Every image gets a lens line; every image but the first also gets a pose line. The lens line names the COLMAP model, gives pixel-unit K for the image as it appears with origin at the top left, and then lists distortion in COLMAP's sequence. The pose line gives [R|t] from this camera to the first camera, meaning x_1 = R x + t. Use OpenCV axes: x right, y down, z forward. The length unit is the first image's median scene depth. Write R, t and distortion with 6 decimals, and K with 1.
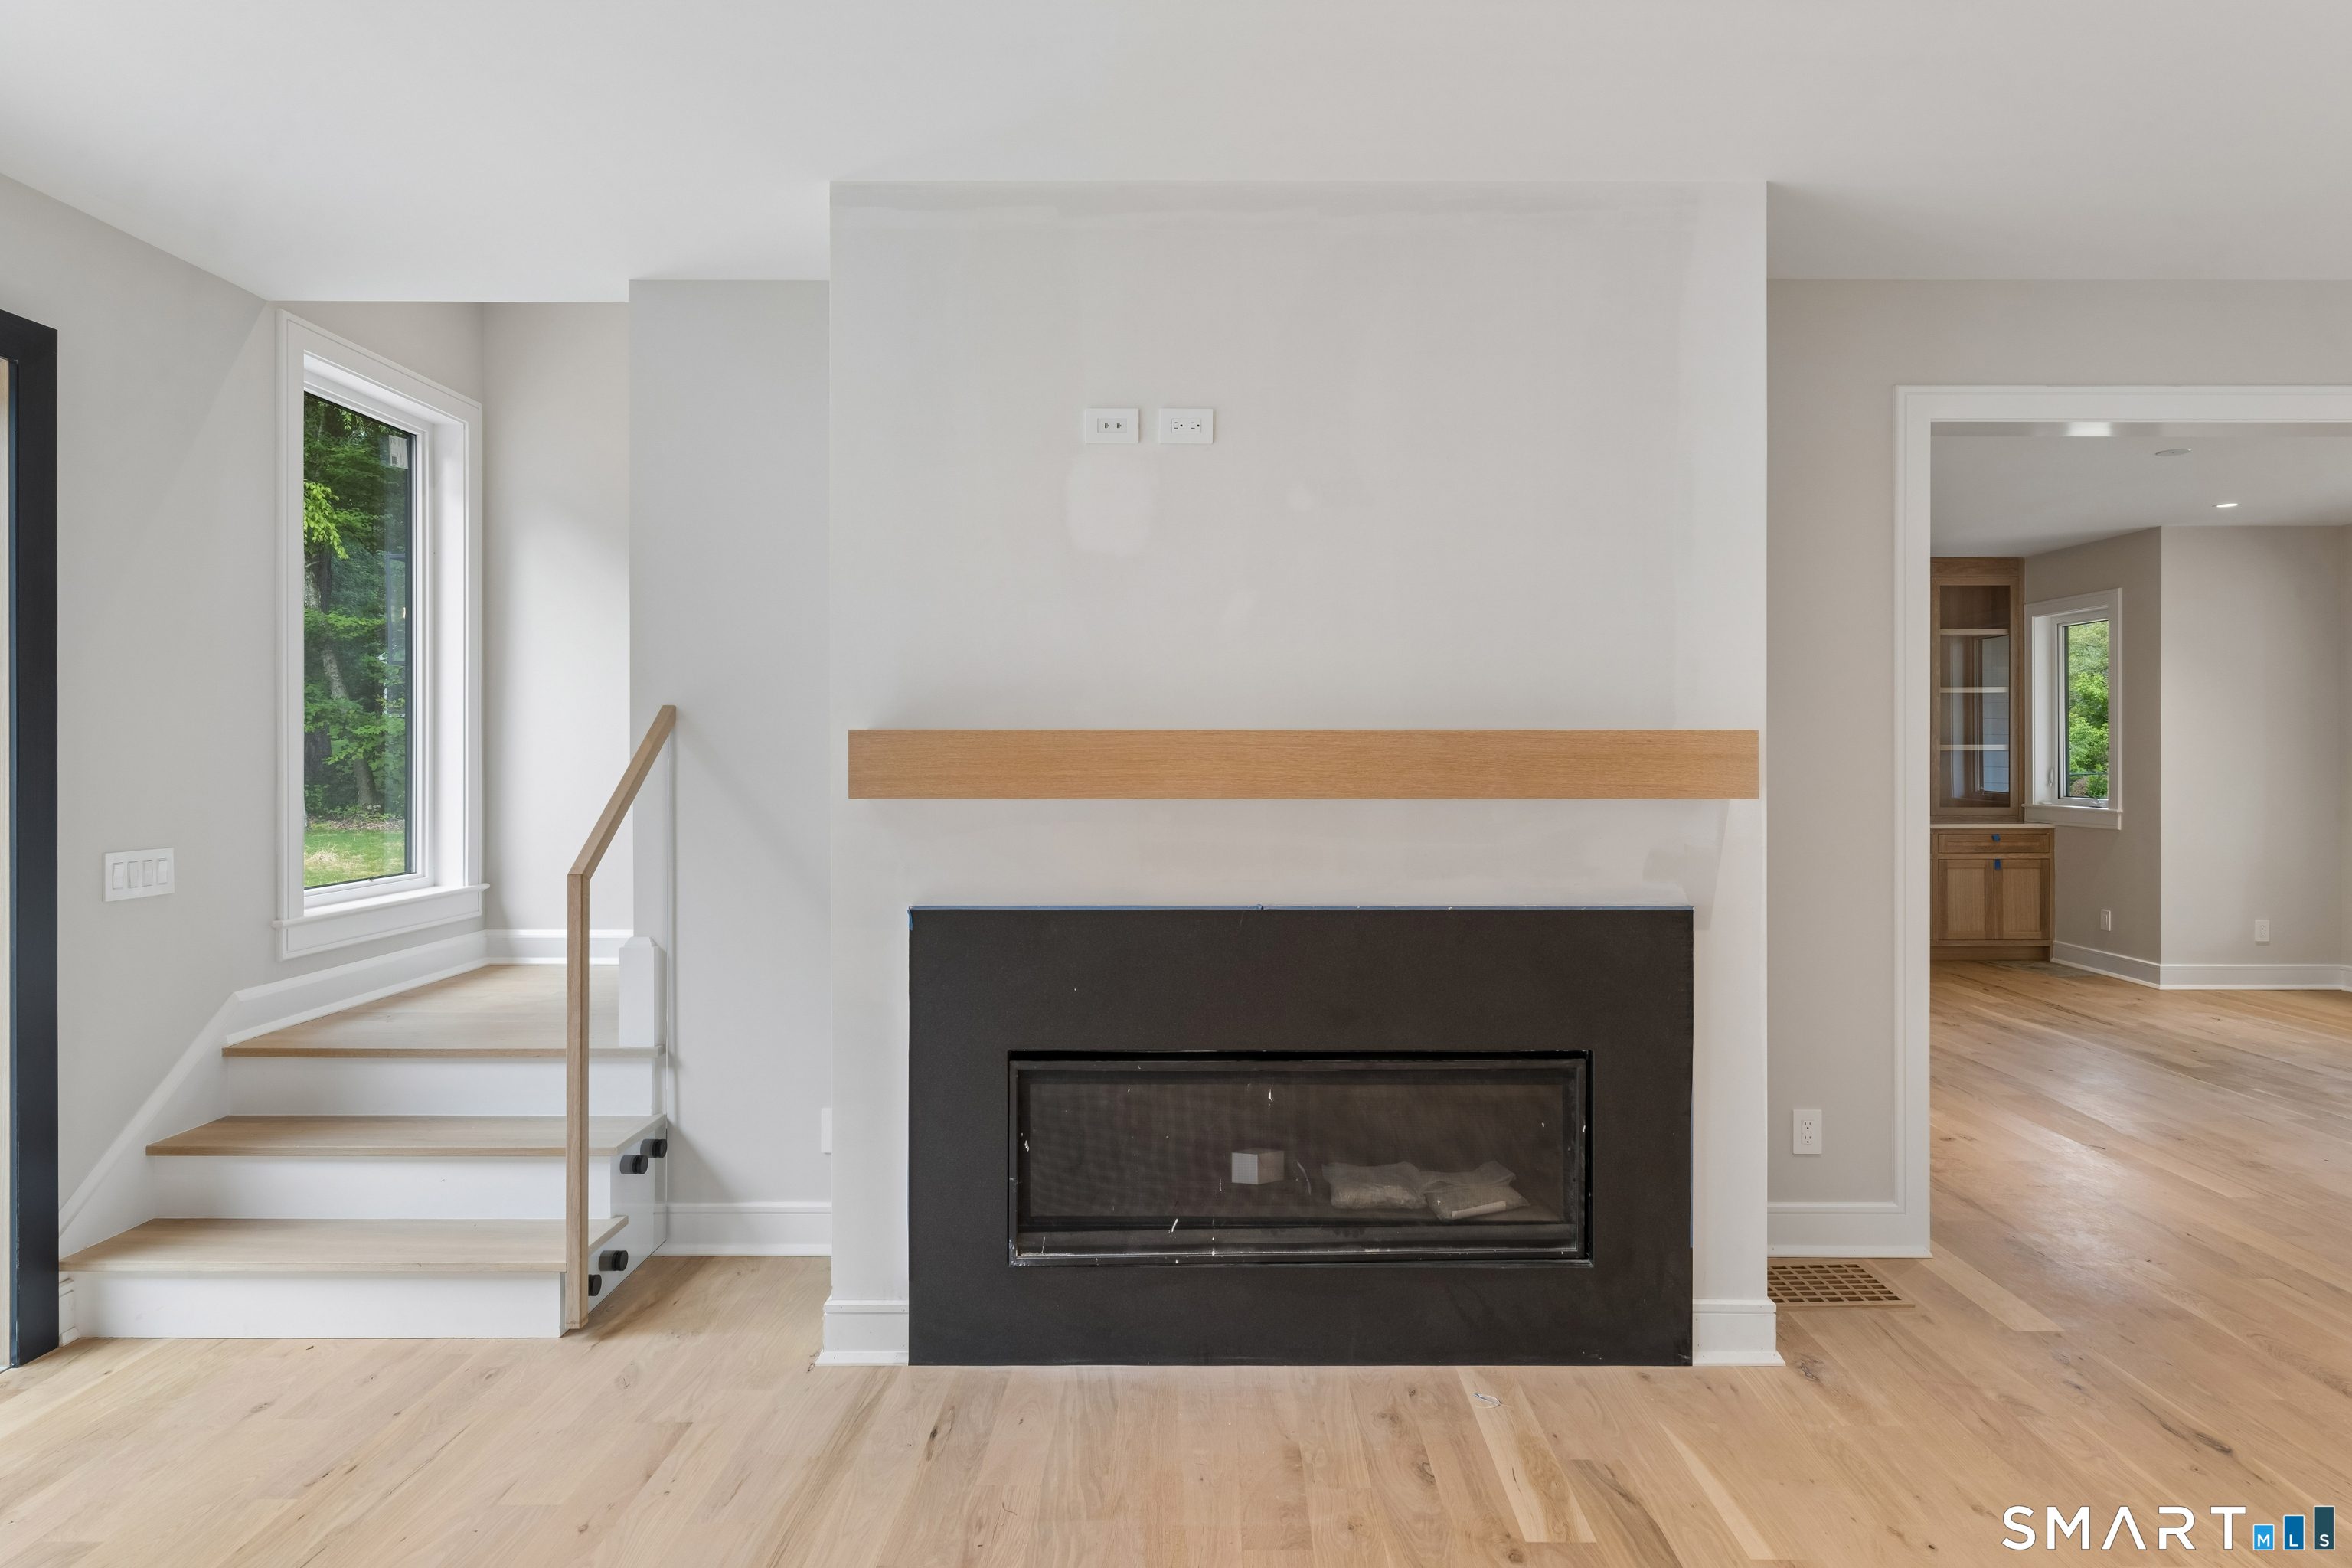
lens RADIAL K [[1301.1, 0, 1209.4], [0, 1301.1, 748.9], [0, 0, 1]] dist [-0.004348, 0.005694]
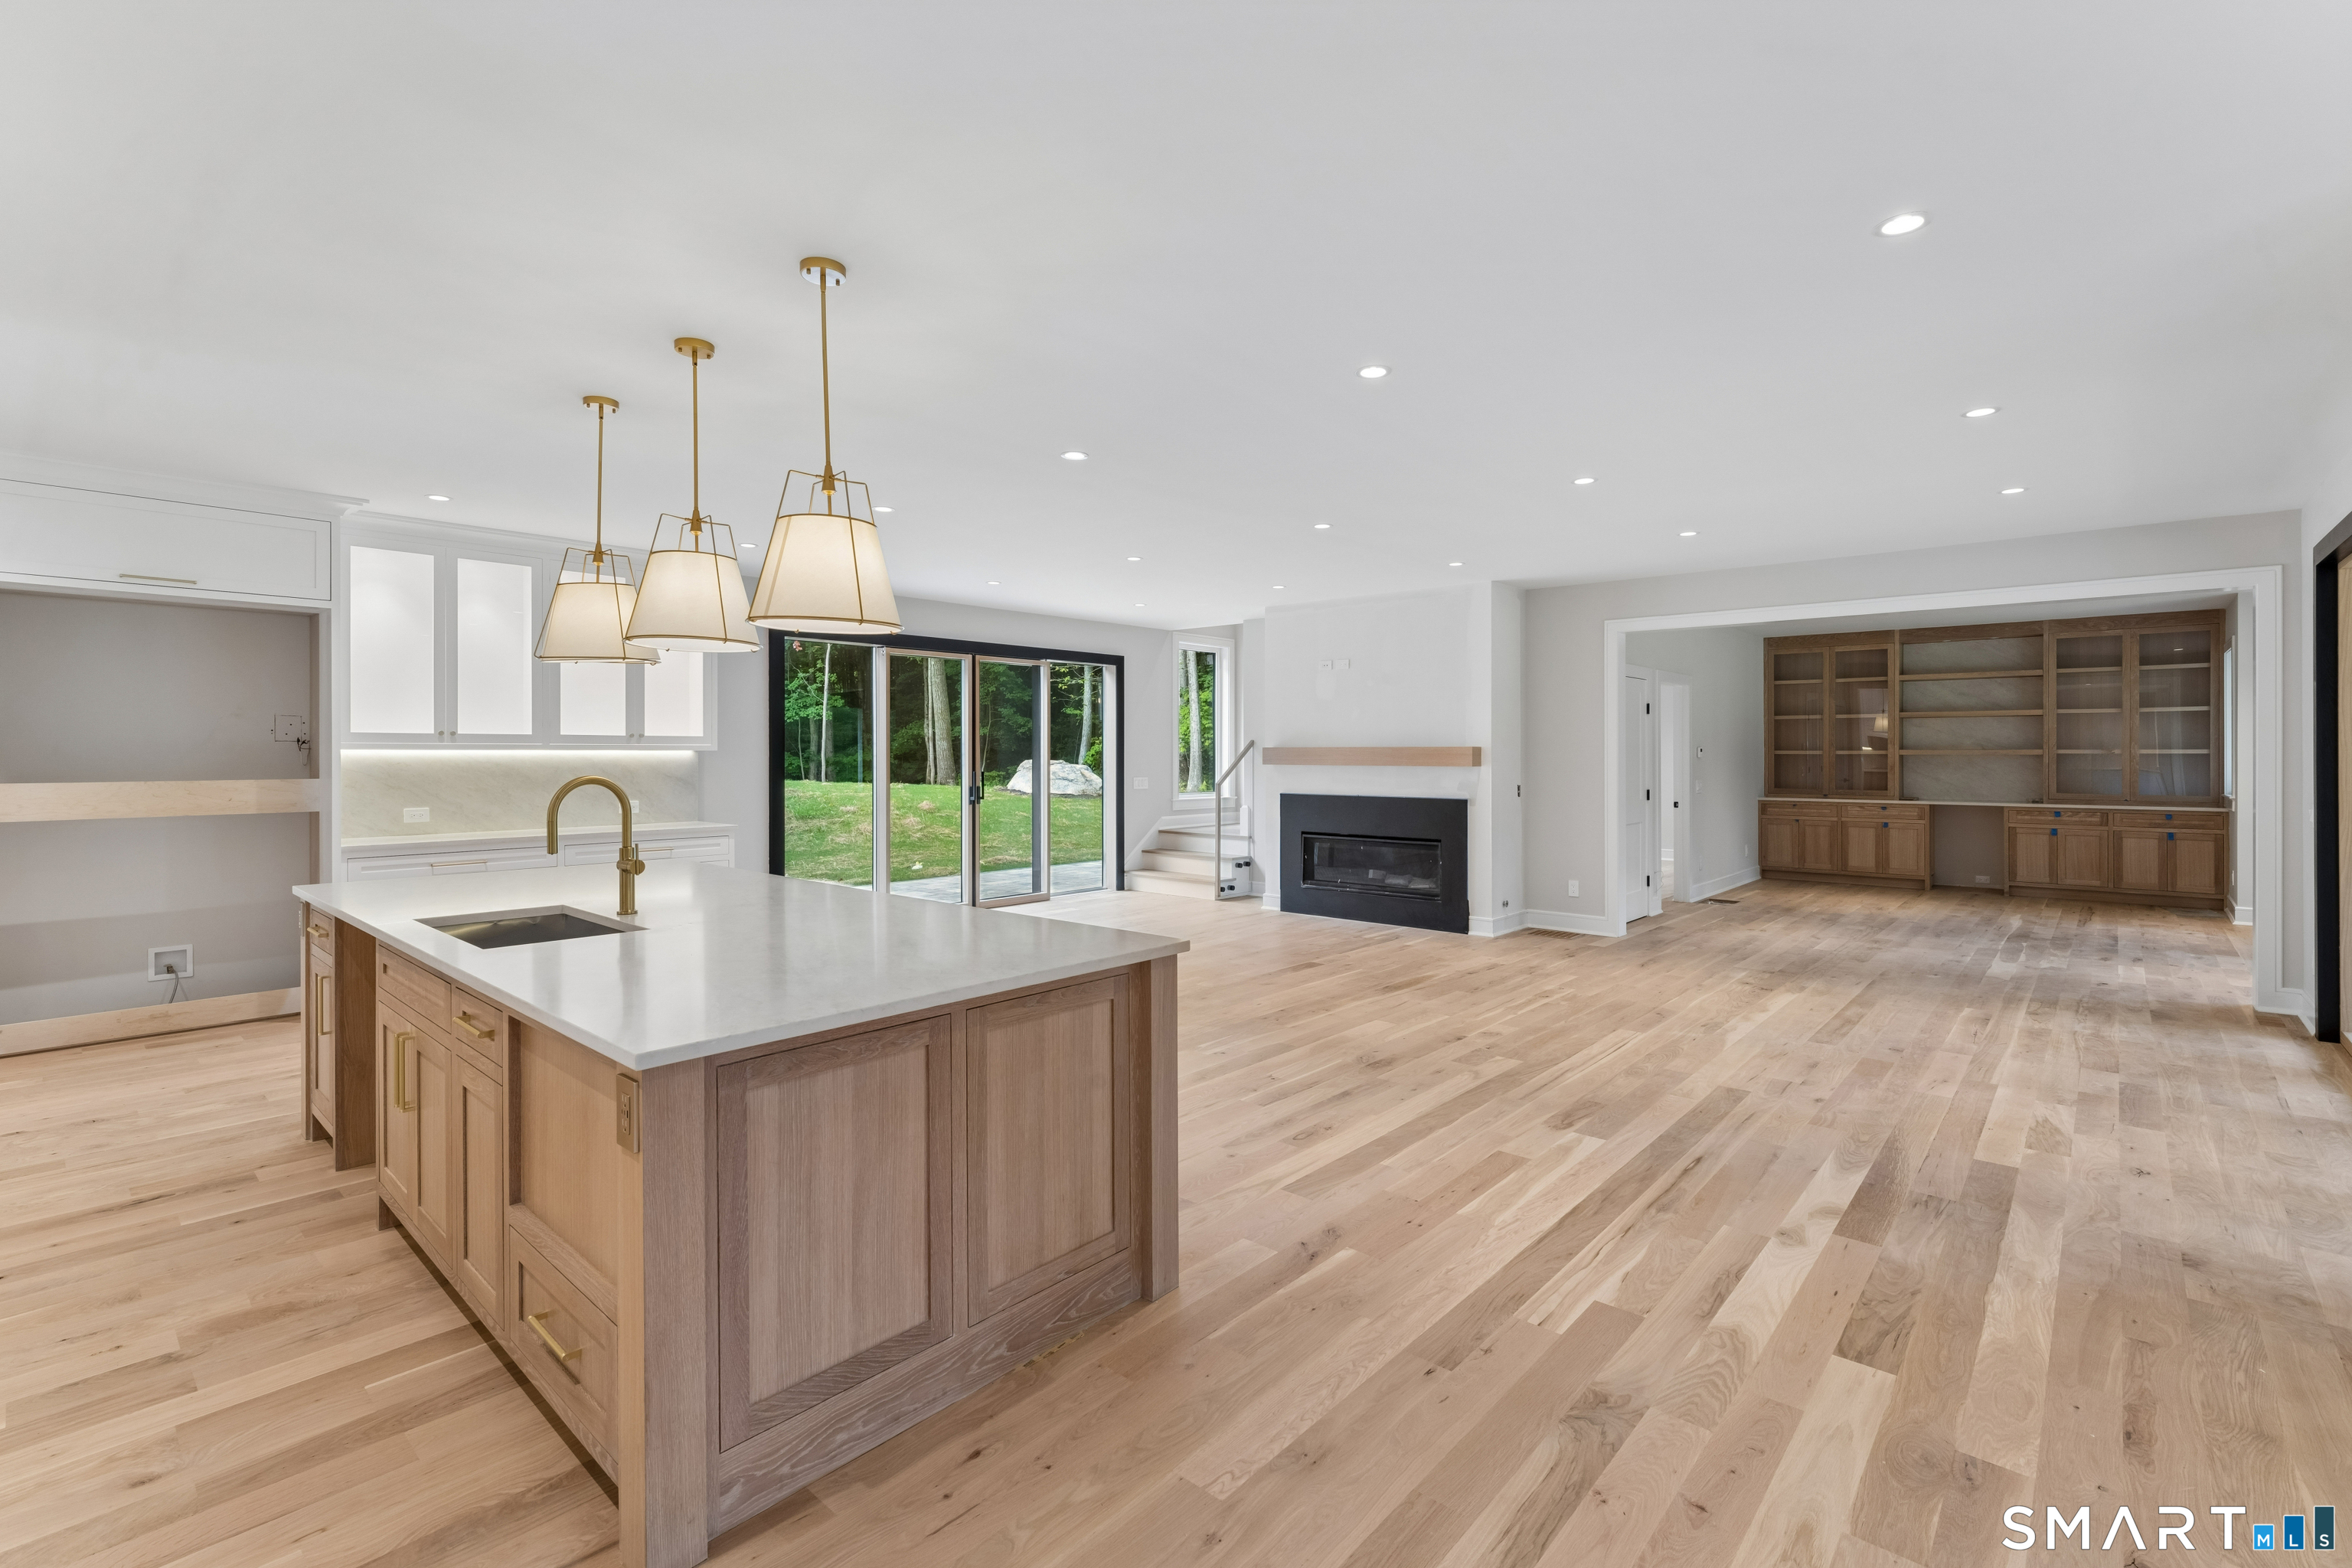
lens RADIAL K [[1045.6, 0, 1182.6], [0, 1045.6, 756.3], [0, 0, 1]] dist [-0.003020, 0.000262]
pose [[0.751543, 0.003300, -0.659676, 1.423604], [-0.000648, 0.999991, 0.004264, -0.000951], [0.659684, -0.002777, 0.751538, -1.359174]]
